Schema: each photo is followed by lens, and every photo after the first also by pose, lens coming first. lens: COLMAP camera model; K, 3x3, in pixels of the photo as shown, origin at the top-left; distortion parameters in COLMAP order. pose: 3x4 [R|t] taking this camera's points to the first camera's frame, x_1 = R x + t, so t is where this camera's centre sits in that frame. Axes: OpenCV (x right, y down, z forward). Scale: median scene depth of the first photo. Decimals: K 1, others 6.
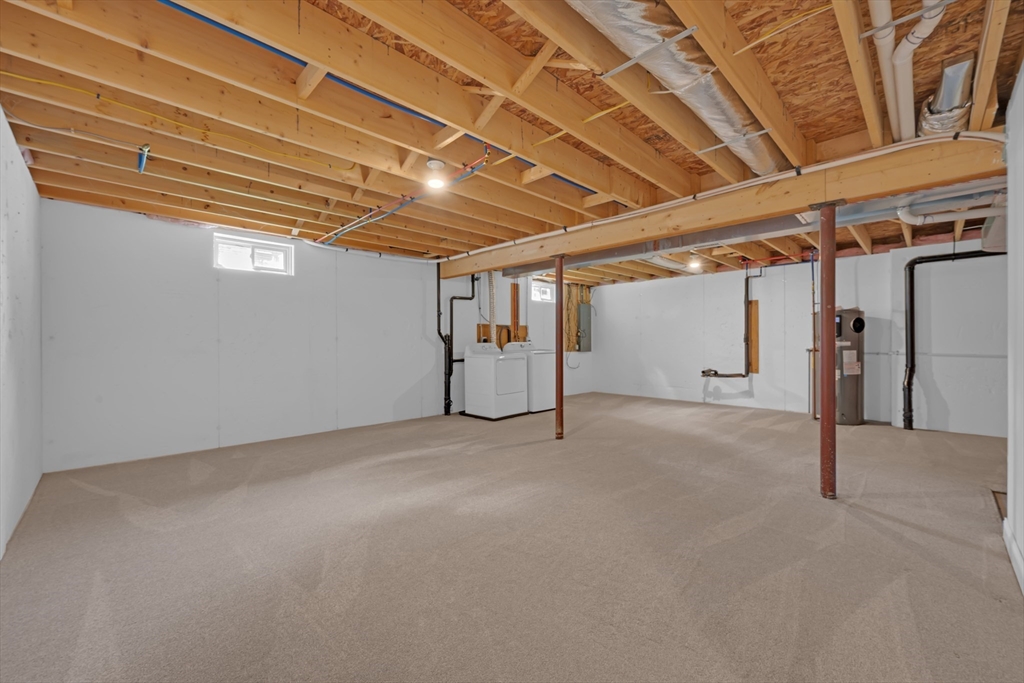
lens RADIAL K [[411.6, 0, 529.5], [0, 411.6, 342.9], [0, 0, 1]] dist [-0.002037, 0.001155]
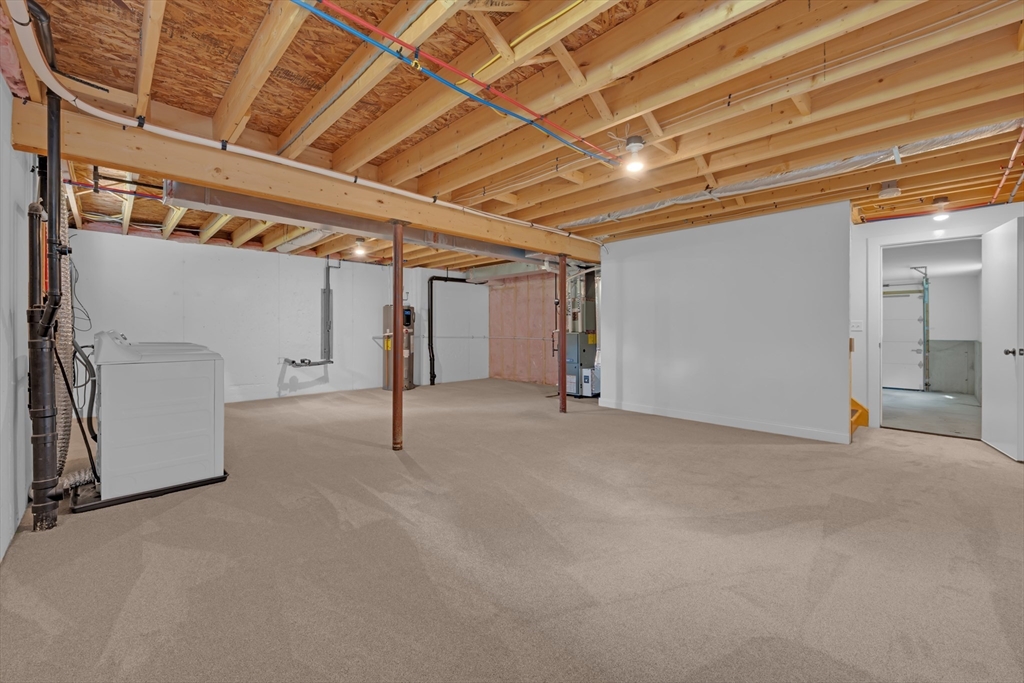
lens RADIAL K [[411.6, 0, 513.8], [0, 411.6, 330.6], [0, 0, 1]] dist [-0.002037, 0.001155]
pose [[0.027055, -0.000931, 0.999634, -0.593369], [-0.000688, 0.999999, 0.000950, 0.000200], [-0.999634, -0.000714, 0.027054, 0.614408]]
